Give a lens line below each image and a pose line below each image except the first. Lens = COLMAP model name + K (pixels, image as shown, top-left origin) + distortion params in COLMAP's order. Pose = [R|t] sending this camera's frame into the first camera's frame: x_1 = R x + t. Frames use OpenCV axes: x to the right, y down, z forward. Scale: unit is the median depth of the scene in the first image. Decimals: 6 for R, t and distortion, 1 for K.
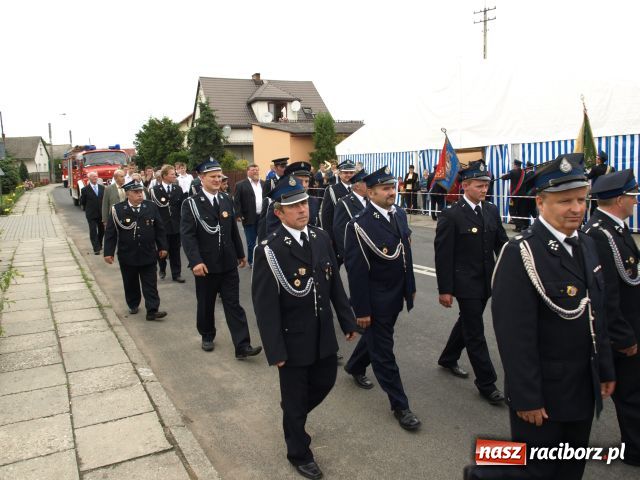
lens RADIAL K [[505.4, 0, 315.6], [0, 505.4, 235.8], [0, 0, 1]] dist [-0.110115, 0.069403]
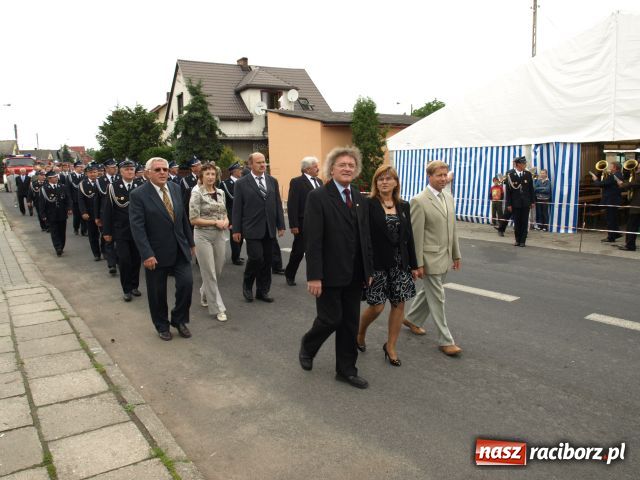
lens RADIAL K [[505.4, 0, 315.6], [0, 505.4, 235.8], [0, 0, 1]] dist [-0.110115, 0.069403]
pose [[0.995513, -0.007283, 0.094344, -0.083761], [0.007286, 0.999973, 0.000306, -0.017016], [-0.094343, 0.000383, 0.995540, 0.137947]]
